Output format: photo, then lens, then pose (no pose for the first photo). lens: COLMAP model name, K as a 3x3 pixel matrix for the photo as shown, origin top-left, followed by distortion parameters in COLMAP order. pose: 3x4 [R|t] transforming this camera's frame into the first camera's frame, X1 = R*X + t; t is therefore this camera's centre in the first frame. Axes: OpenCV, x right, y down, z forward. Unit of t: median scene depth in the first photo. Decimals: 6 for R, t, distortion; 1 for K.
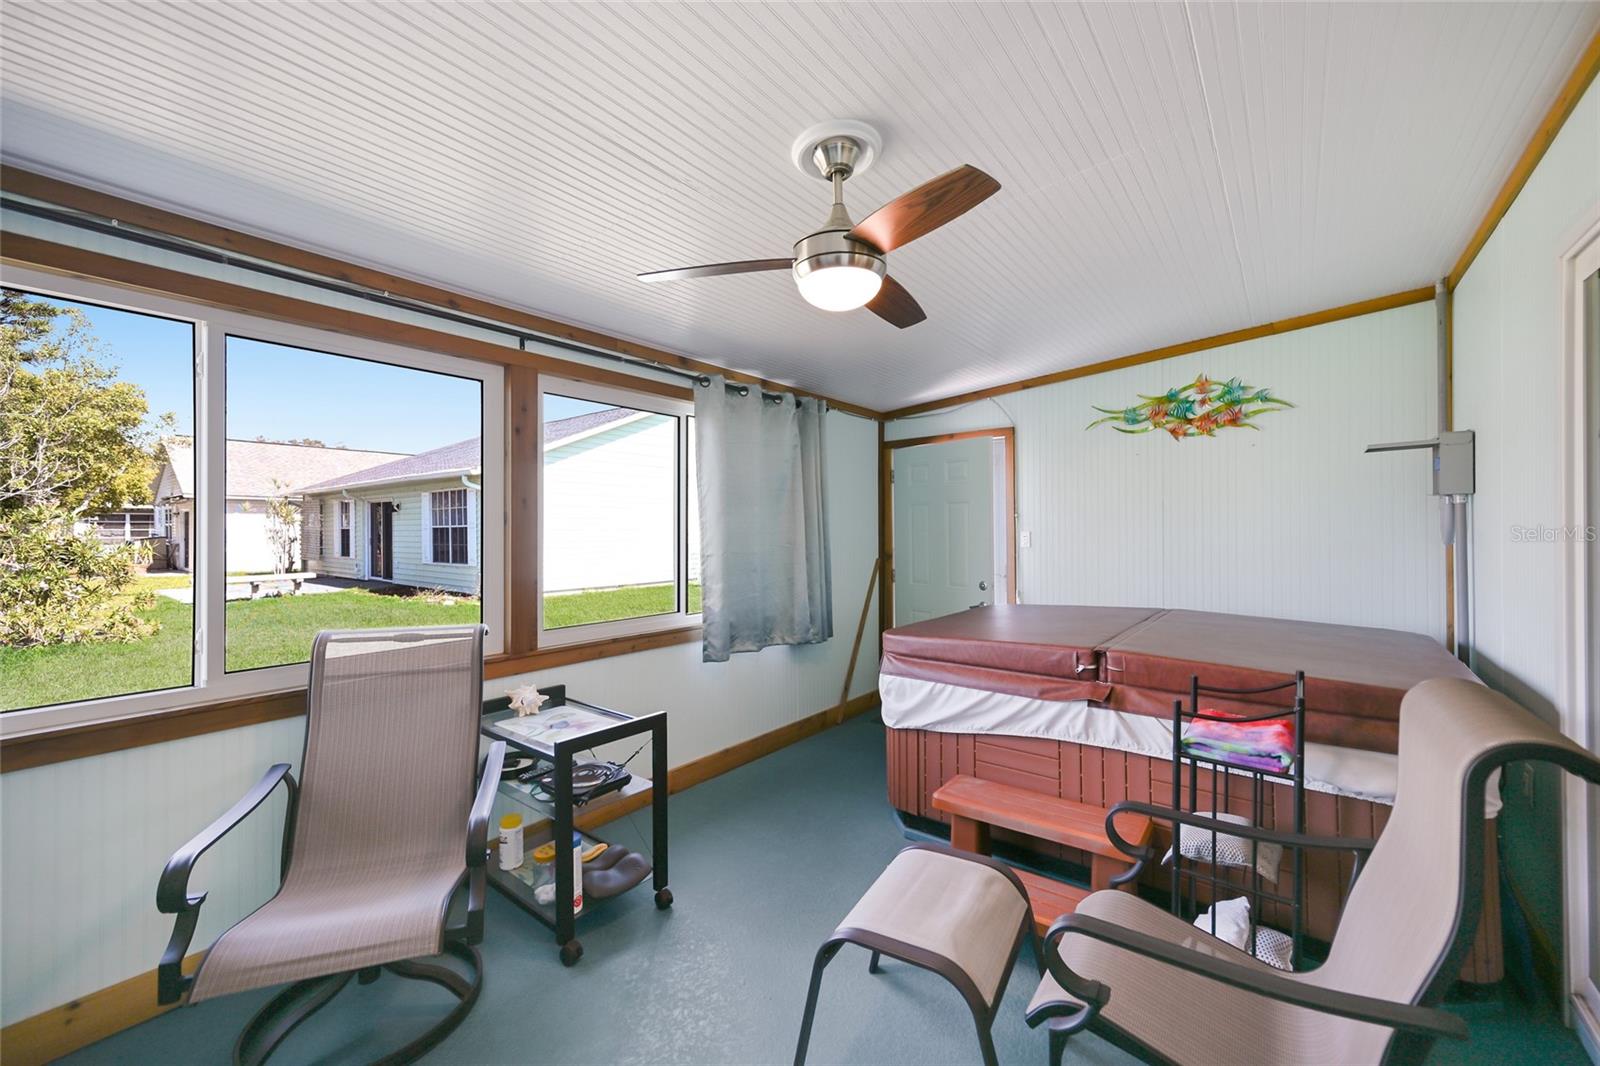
lens RADIAL K [[620.6, 0, 800.3], [0, 620.6, 521.4], [0, 0, 1]] dist [0.001808, 0.000114]
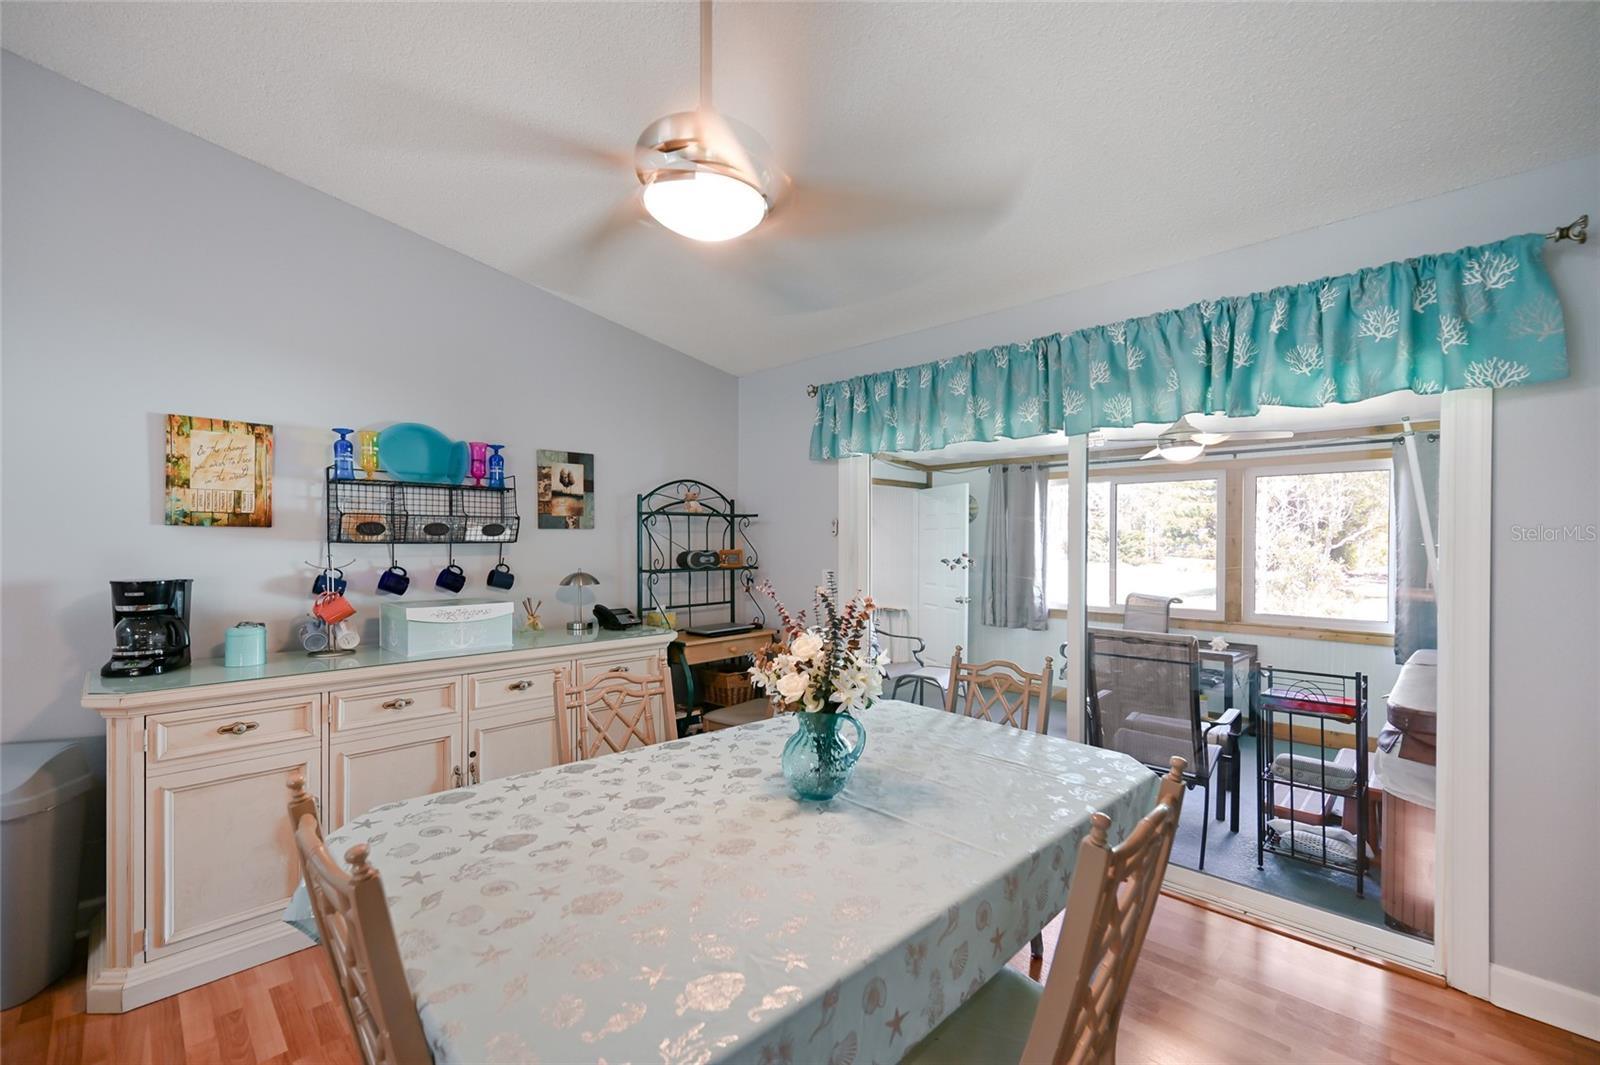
lens RADIAL K [[664.9, 0, 804.1], [0, 664.9, 542.2], [0, 0, 1]] dist [-0.000402, 0.000022]
pose [[-0.105847, 0.005316, -0.994368, 1.289789], [0.010353, 0.999937, 0.004244, -0.037608], [0.994329, -0.009845, -0.105895, -0.049116]]
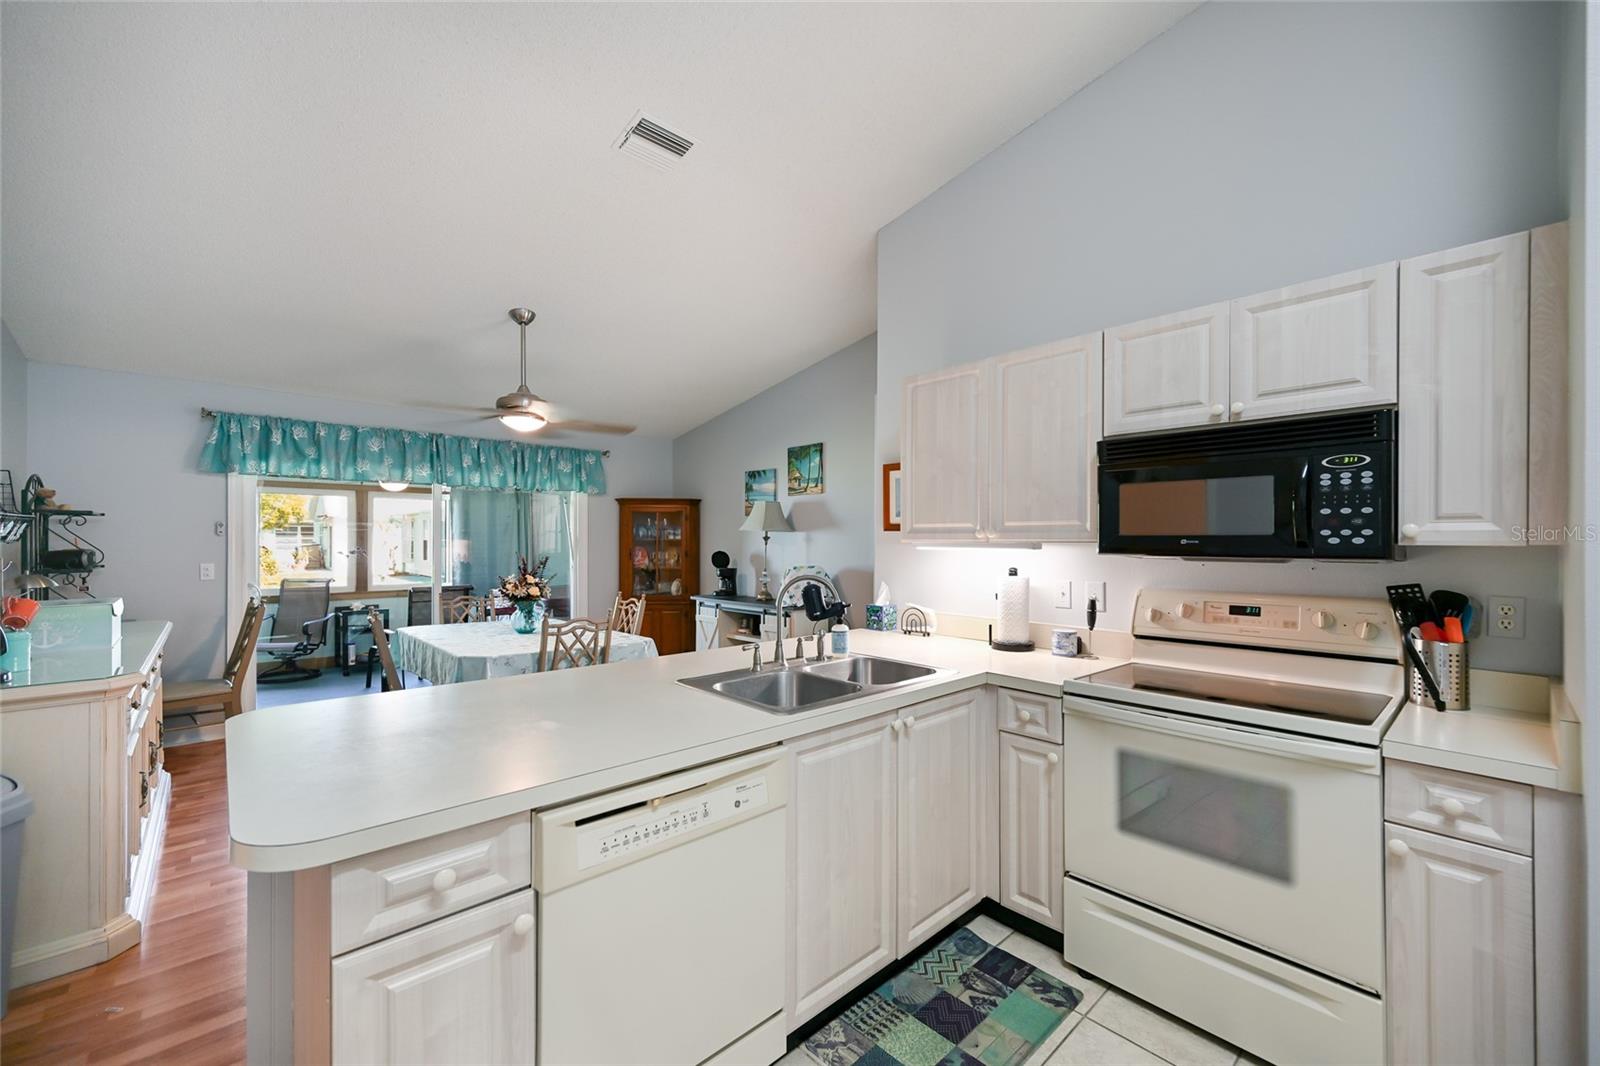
lens RADIAL K [[632.5, 0, 804.5], [0, 632.5, 536.1], [0, 0, 1]] dist [0.001007, 0.000136]
pose [[0.986627, 0.005792, -0.162894, 1.550217], [-0.004636, 0.999961, 0.007475, -0.056044], [0.162931, -0.006620, 0.986615, -1.168415]]
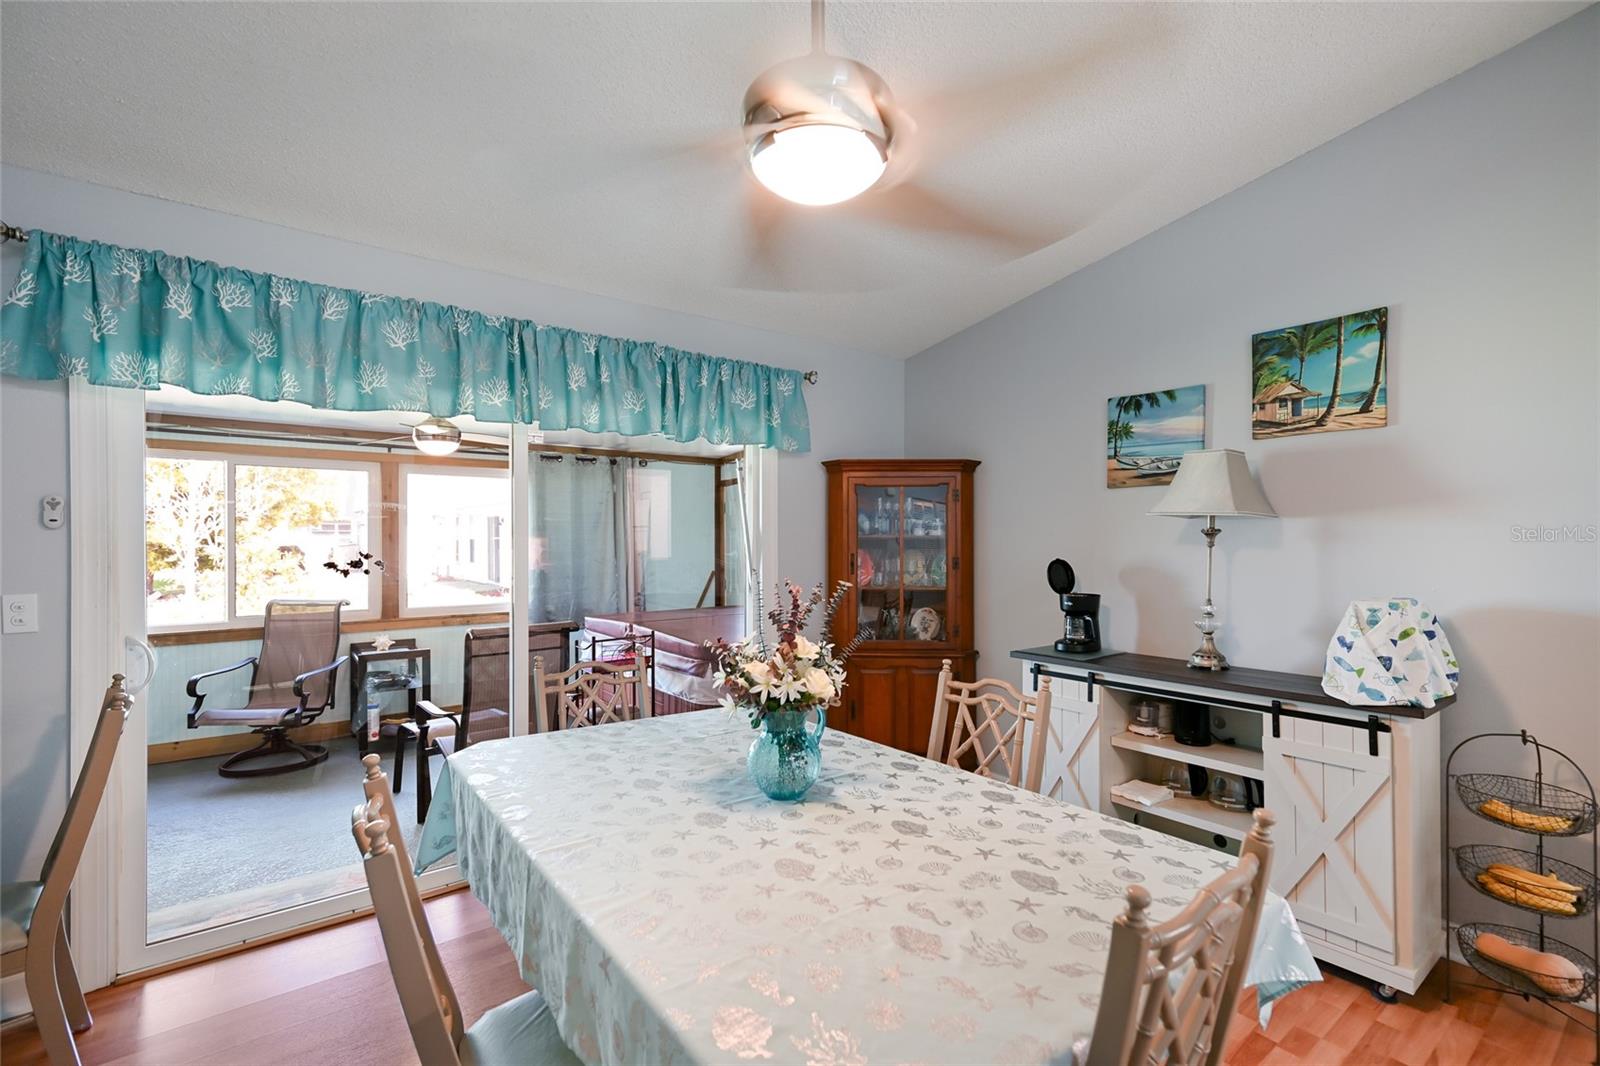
lens RADIAL K [[706.4, 0, 804.1], [0, 706.4, 536.9], [0, 0, 1]] dist [0.013570, 0.000087]
pose [[0.966097, 0.004221, -0.258144, 0.976618], [-0.001078, 0.999924, 0.012314, -0.043357], [0.258177, -0.011618, 0.966028, -0.541417]]
